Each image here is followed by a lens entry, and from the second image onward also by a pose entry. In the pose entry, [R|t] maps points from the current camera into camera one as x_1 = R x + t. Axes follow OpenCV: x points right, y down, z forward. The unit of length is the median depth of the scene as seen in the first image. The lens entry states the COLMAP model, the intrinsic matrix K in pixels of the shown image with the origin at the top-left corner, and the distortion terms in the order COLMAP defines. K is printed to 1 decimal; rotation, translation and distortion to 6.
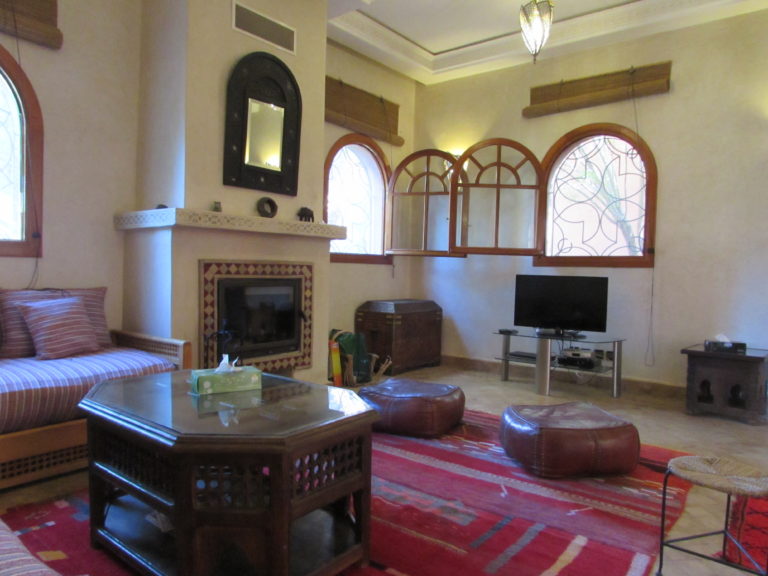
lens RADIAL K [[542.3, 0, 386.5], [0, 542.3, 285.8], [0, 0, 1]] dist [-0.024936, -0.002864]
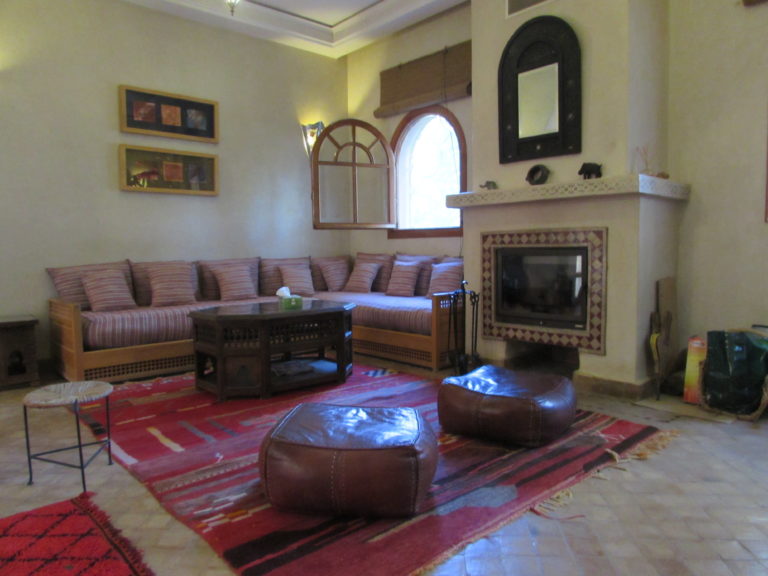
lens RADIAL K [[542.3, 0, 386.5], [0, 542.3, 285.8], [0, 0, 1]] dist [-0.024936, -0.002864]
pose [[-0.178660, 0.048827, -0.982699, 0.824436], [-0.018635, 0.998421, 0.052996, 0.009660], [0.983734, 0.027781, -0.177468, 0.934076]]
